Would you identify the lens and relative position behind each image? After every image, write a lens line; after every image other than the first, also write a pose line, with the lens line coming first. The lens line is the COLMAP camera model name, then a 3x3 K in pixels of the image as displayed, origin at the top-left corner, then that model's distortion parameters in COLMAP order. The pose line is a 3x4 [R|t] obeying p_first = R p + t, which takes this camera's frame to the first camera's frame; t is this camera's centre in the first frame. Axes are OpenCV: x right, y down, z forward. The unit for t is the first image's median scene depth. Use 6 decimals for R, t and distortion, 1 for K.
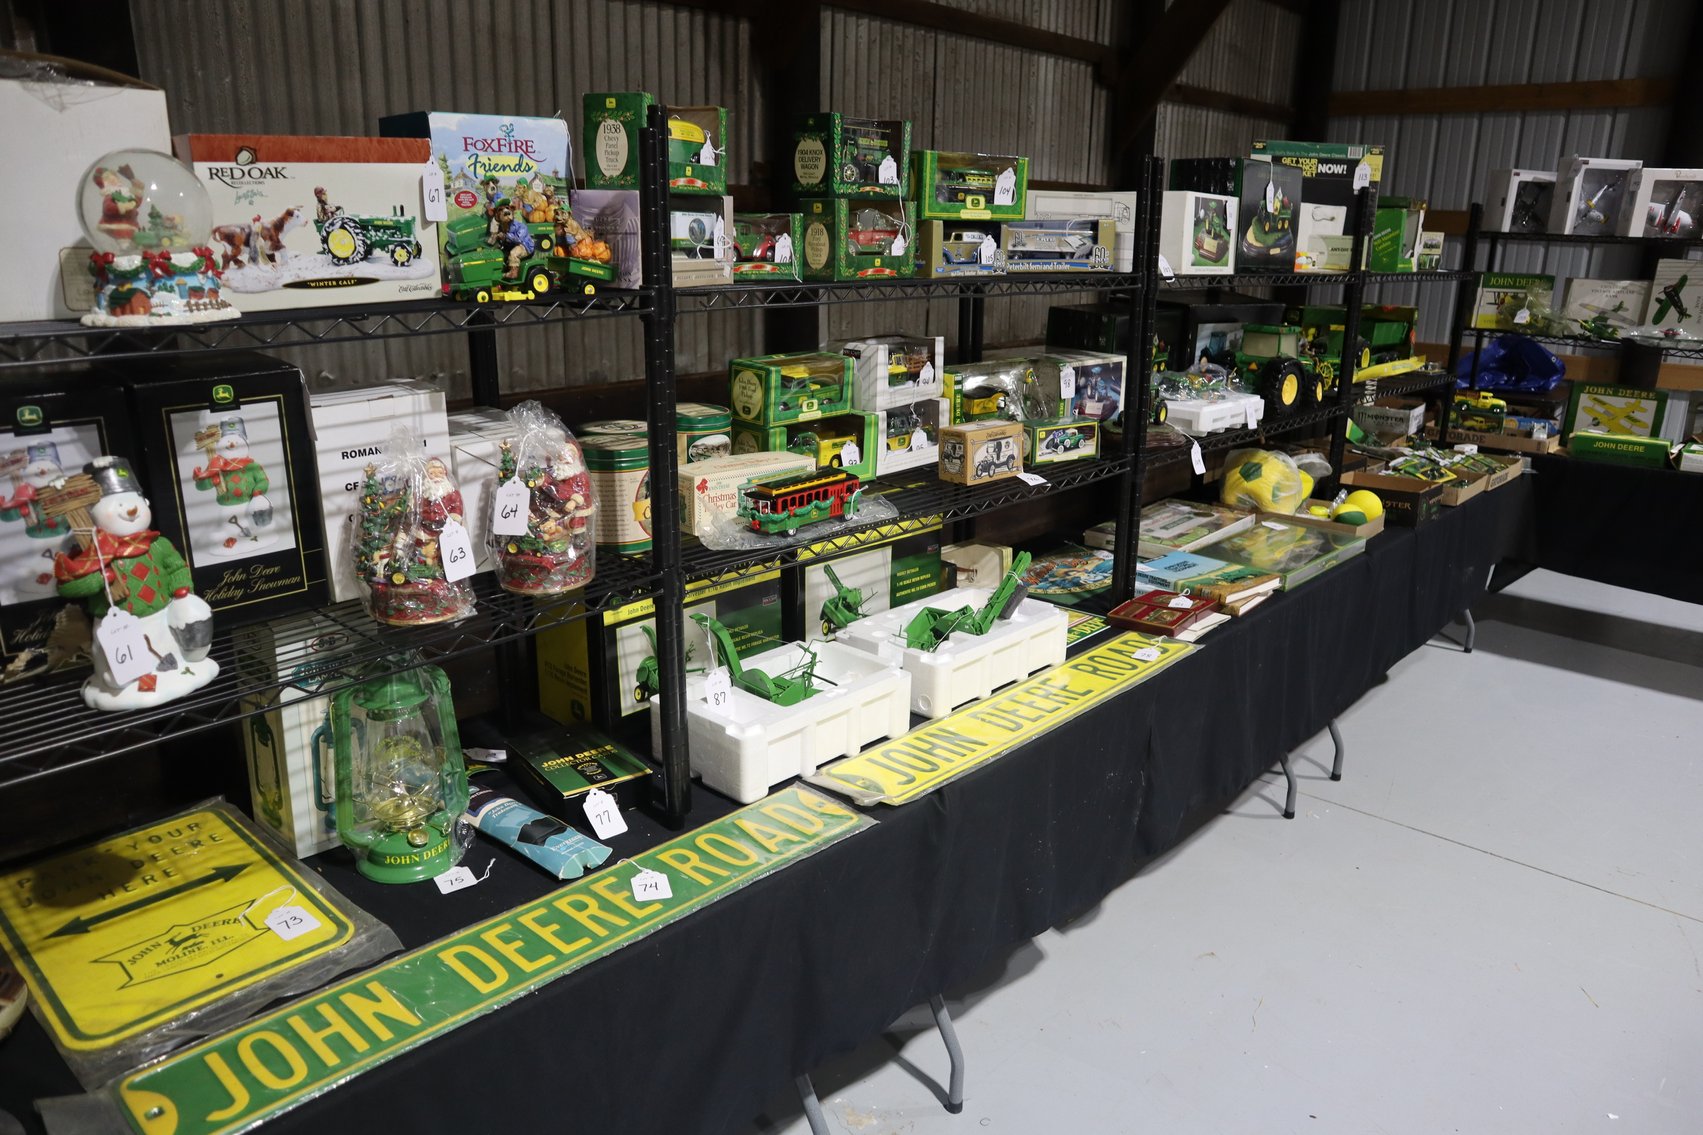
lens RADIAL K [[1168.1, 0, 856.7], [0, 1168.1, 575.9], [0, 0, 1]] dist [-0.085737, 0.044112]
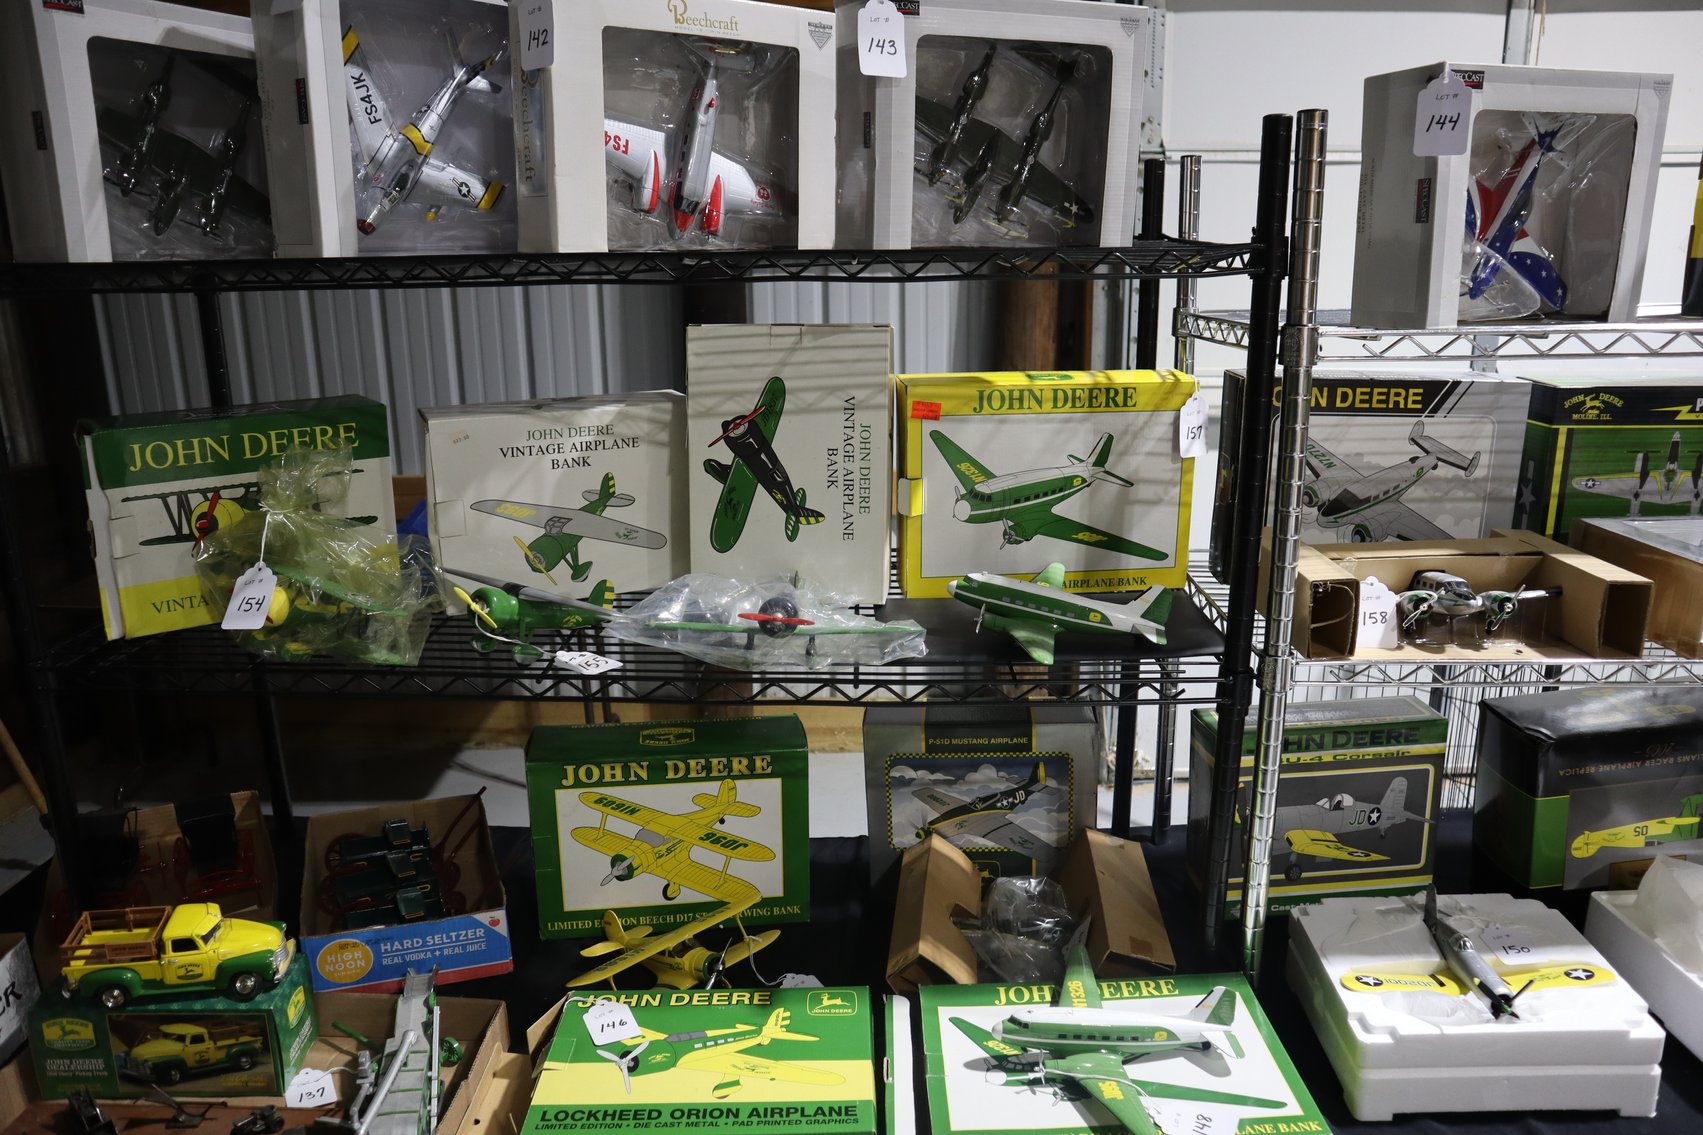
lens RADIAL K [[1168.1, 0, 857.8], [0, 1168.1, 561.9], [0, 0, 1]] dist [-0.085737, 0.044112]
pose [[0.747588, -0.187461, 0.637158, 0.539128], [0.217084, 0.975617, 0.032332, -0.220282], [-0.627684, 0.114146, 0.770055, 0.743793]]
